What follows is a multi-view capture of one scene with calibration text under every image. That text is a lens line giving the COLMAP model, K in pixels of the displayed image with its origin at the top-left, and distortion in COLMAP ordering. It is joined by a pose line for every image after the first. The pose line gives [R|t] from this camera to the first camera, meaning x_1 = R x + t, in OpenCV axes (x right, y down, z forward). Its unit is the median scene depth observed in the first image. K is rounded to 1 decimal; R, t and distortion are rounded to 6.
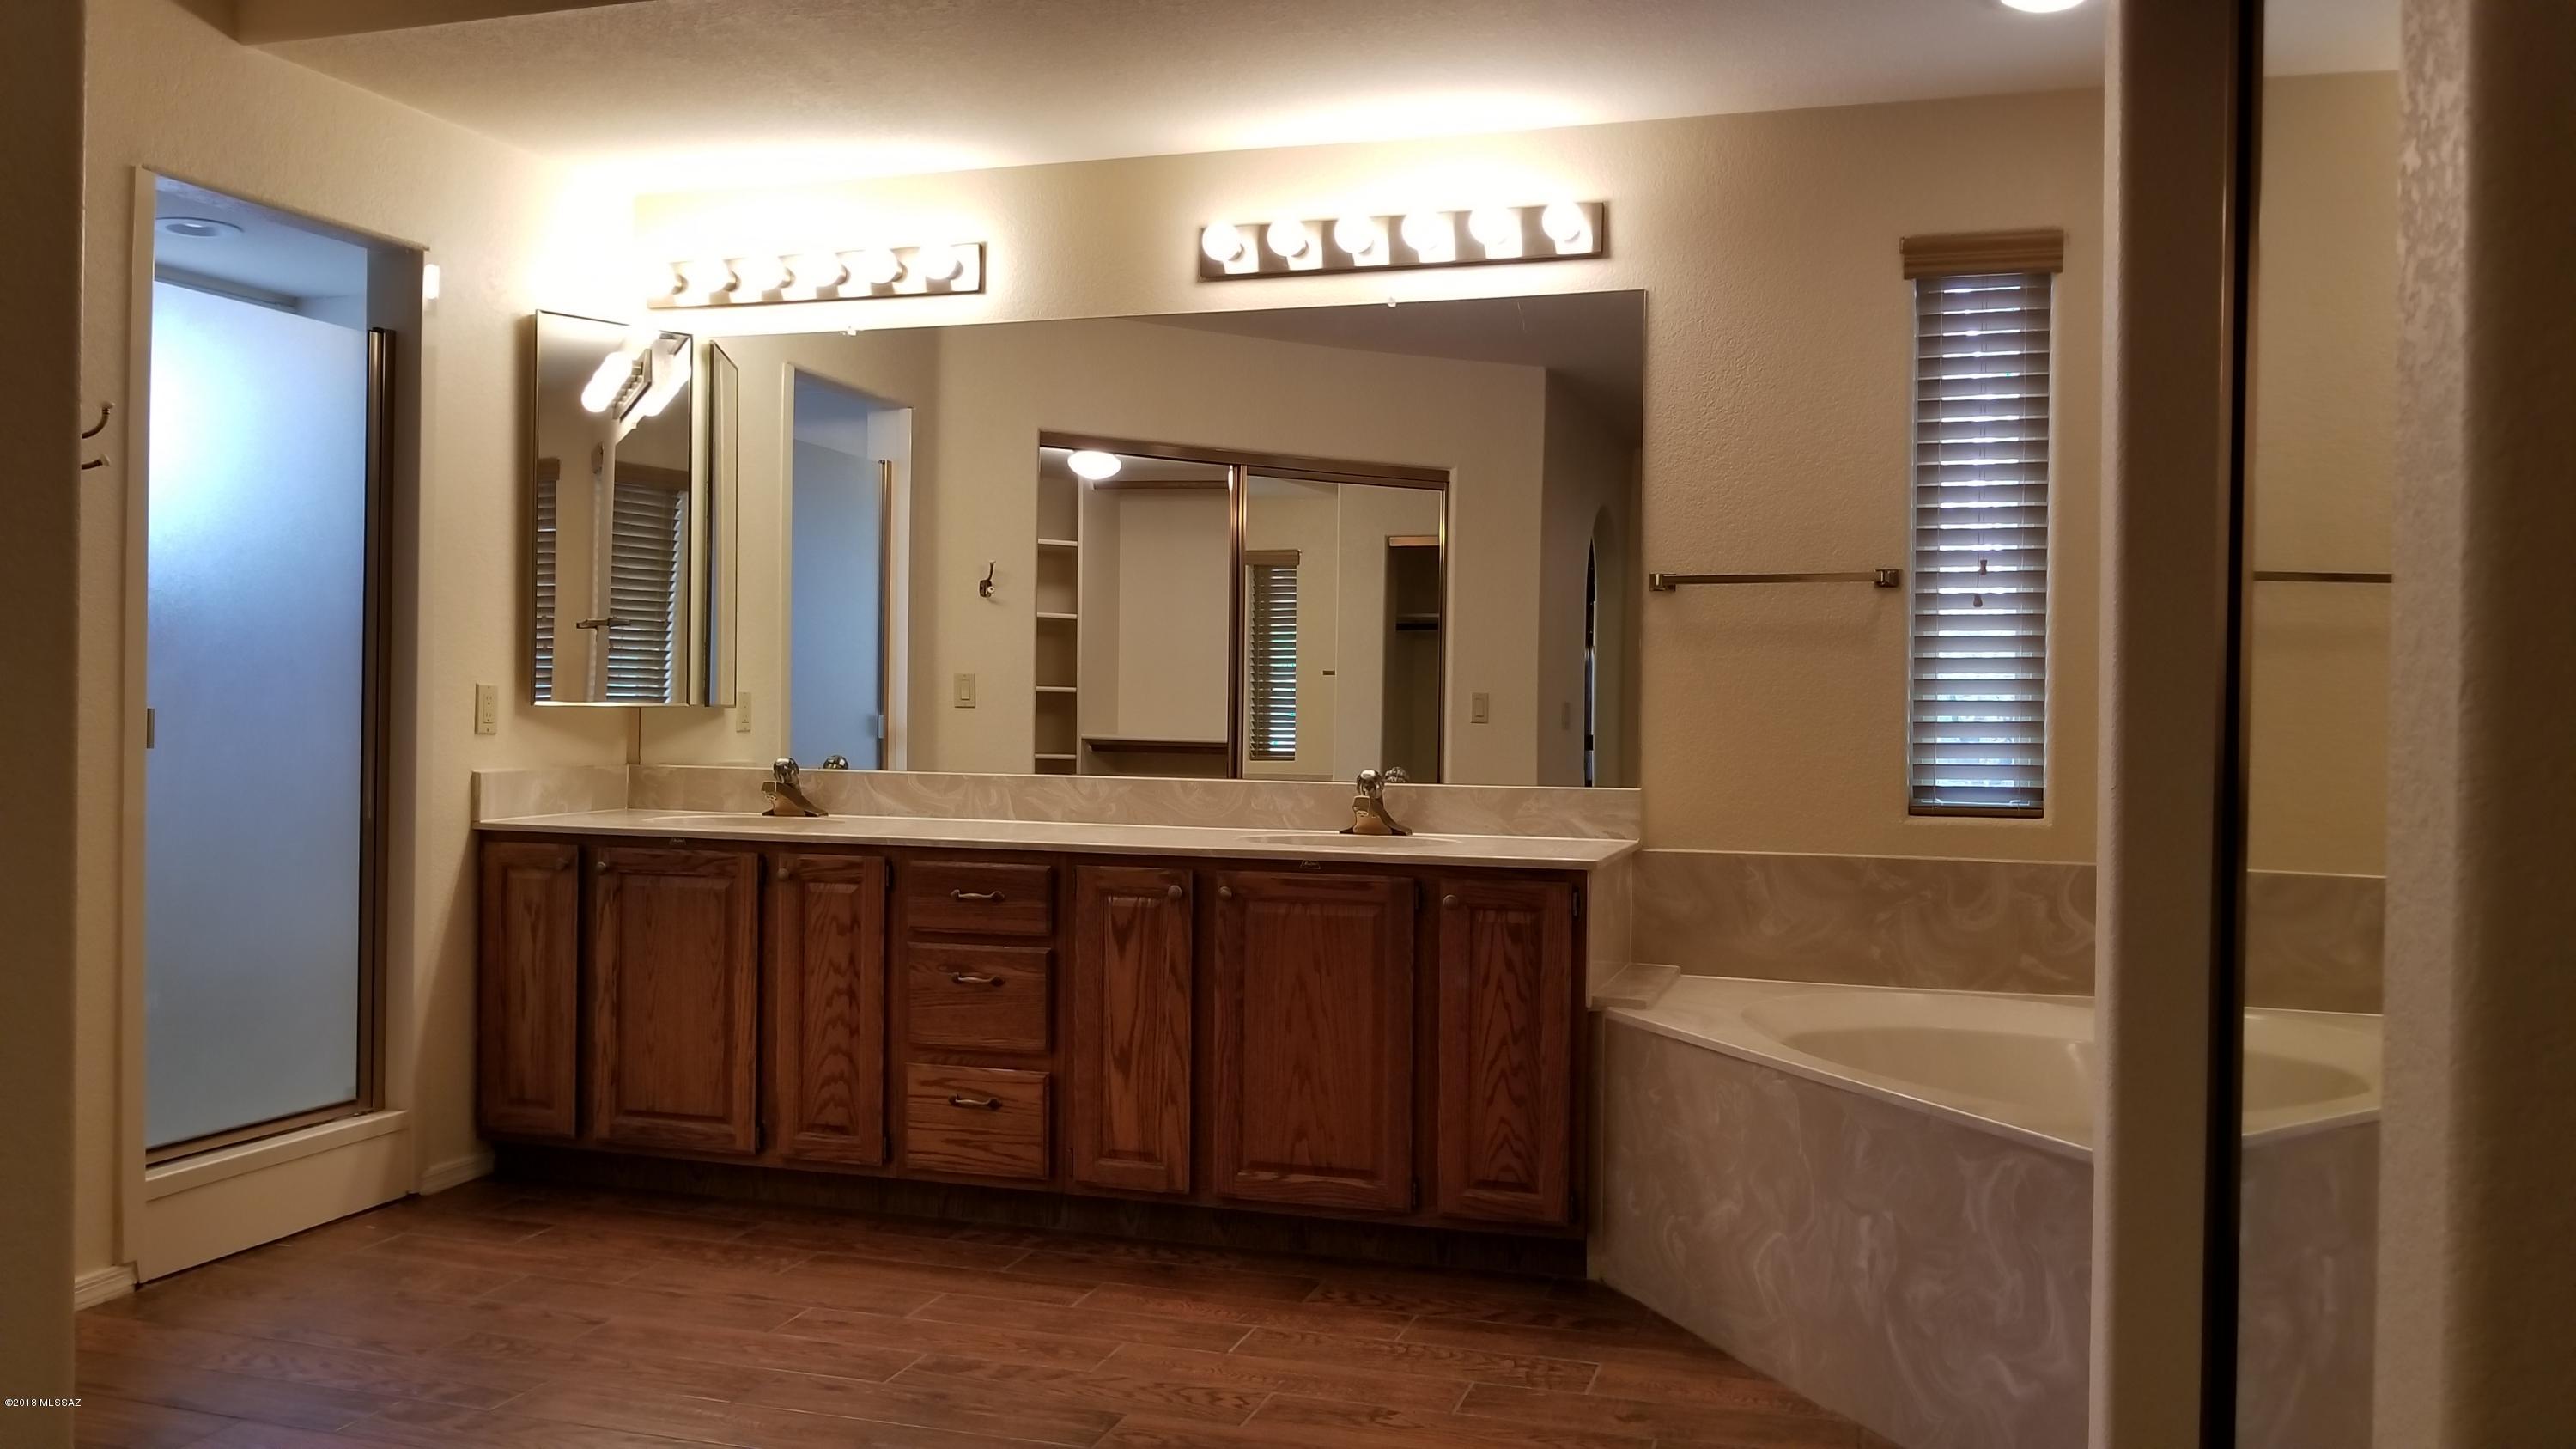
lens RADIAL K [[2031.8, 0, 1274.7], [0, 2031.8, 722.8], [0, 0, 1]] dist [-0.004468, -0.007308]
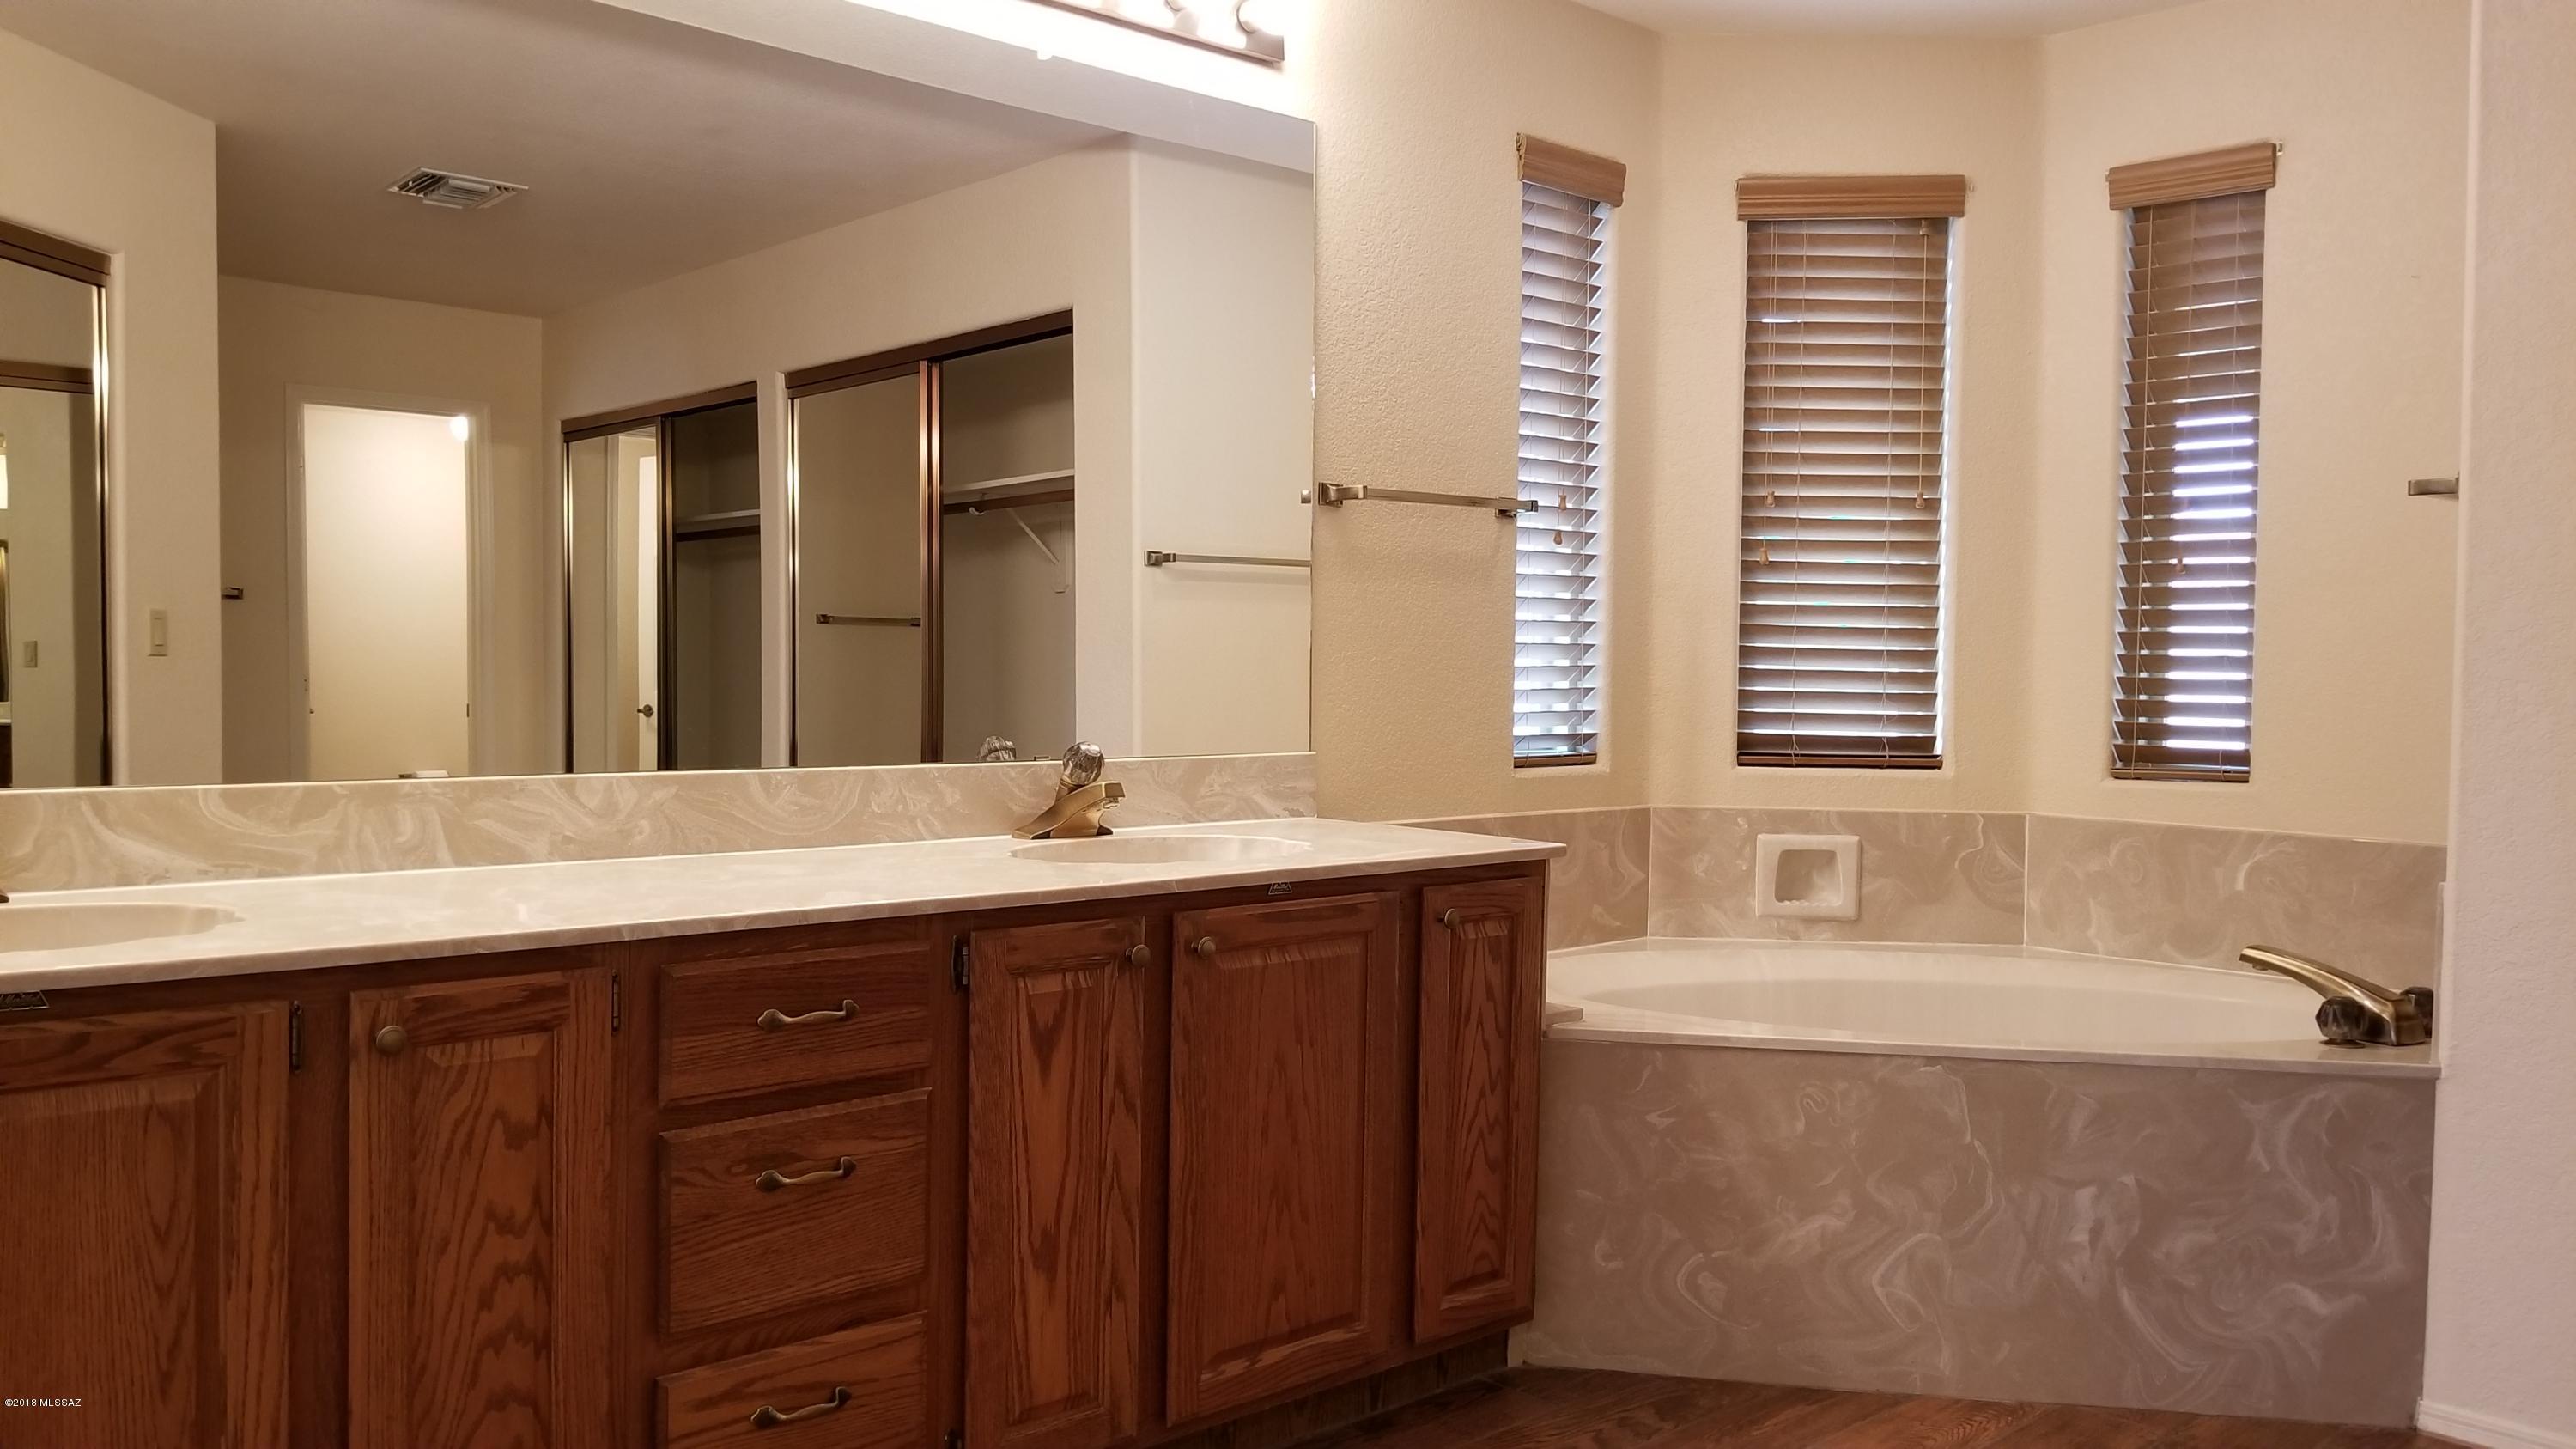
lens RADIAL K [[2031.8, 0, 1274.7], [0, 2031.8, 722.8], [0, 0, 1]] dist [-0.004468, -0.007308]
pose [[0.491967, -0.032179, 0.870019, -0.555071], [-0.000649, 0.999303, 0.037328, -0.009426], [-0.870614, -0.018929, 0.491603, 0.662346]]
